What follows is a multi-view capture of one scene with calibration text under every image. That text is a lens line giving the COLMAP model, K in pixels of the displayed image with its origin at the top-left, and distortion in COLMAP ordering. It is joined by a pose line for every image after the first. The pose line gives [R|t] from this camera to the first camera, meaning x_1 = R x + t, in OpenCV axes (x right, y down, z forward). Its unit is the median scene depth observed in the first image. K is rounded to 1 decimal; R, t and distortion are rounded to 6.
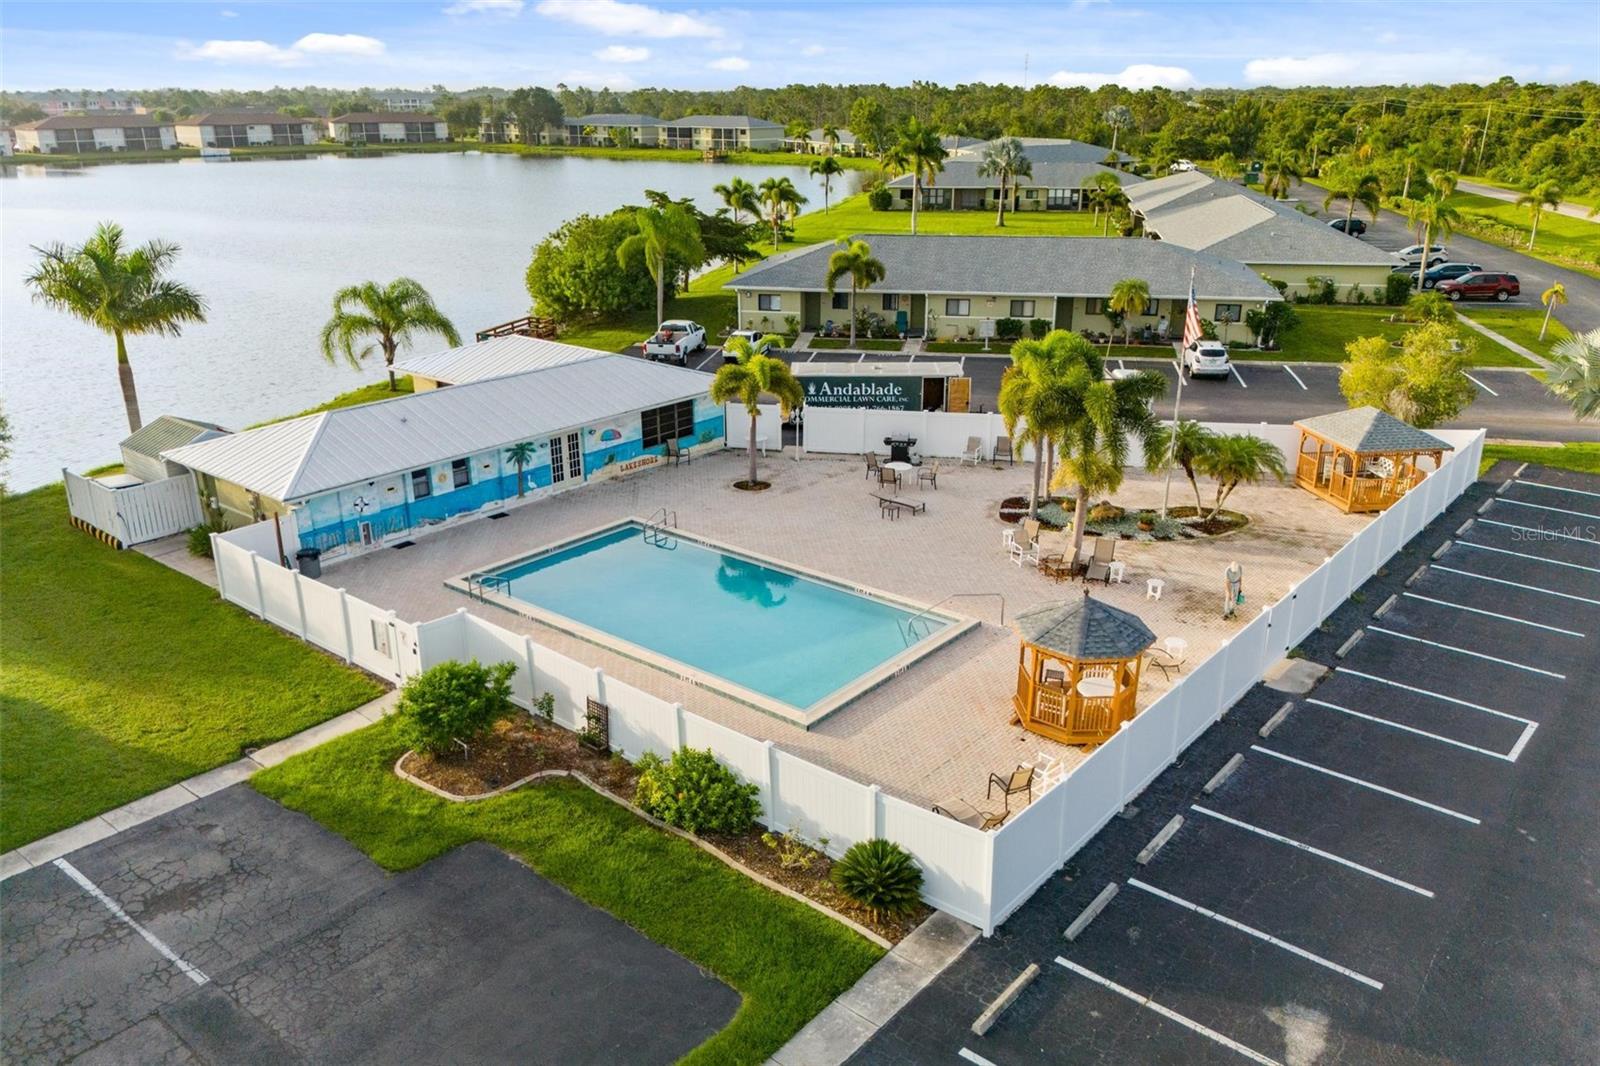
lens RADIAL K [[1159.2, 0, 782.2], [0, 1159.2, 531.5], [0, 0, 1]] dist [0.080524, -0.097091]
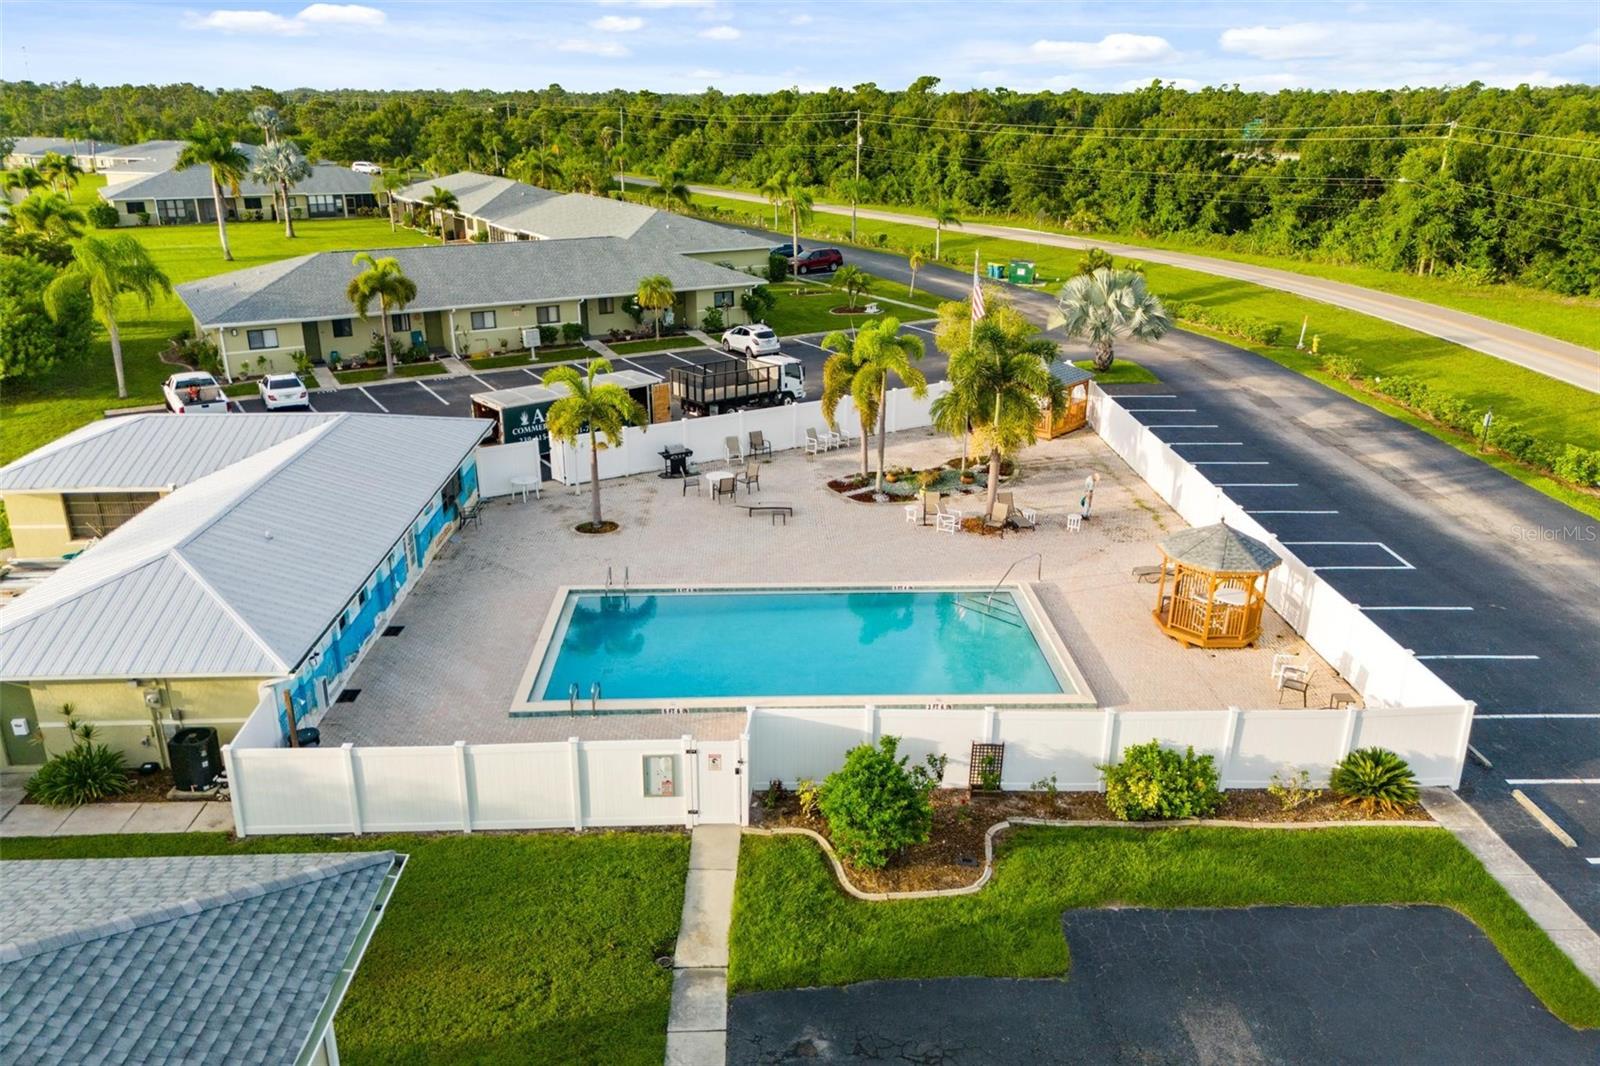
lens RADIAL K [[1159.2, 0, 782.2], [0, 1159.2, 531.5], [0, 0, 1]] dist [0.080524, -0.097091]
pose [[0.760419, -0.223269, 0.609847, -0.399602], [0.224388, 0.971540, 0.075898, -0.062199], [-0.609437, 0.079128, 0.788876, 0.169475]]
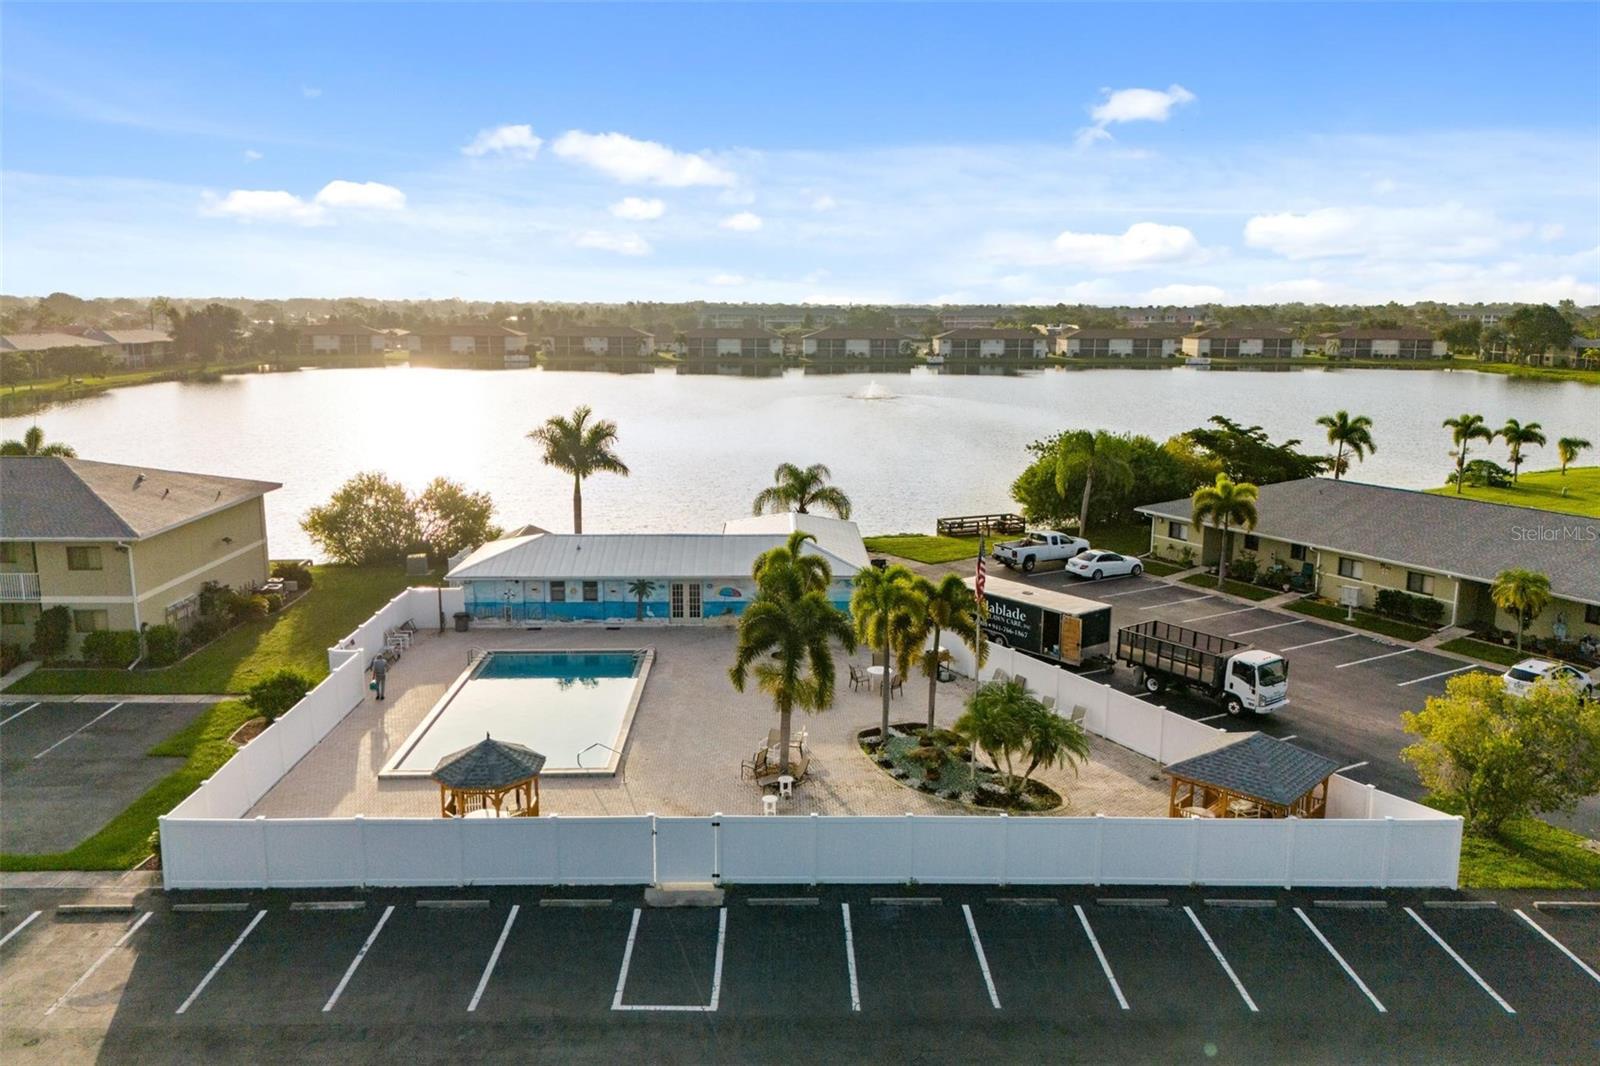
lens RADIAL K [[1145.1, 0, 836.7], [0, 1145.1, 530.2], [0, 0, 1]] dist [0.088934, -0.105051]
pose [[0.680043, 0.150982, -0.717458, 0.695550], [-0.268225, 0.961962, -0.051802, -0.098657], [0.682347, 0.227668, 0.694673, 0.175770]]
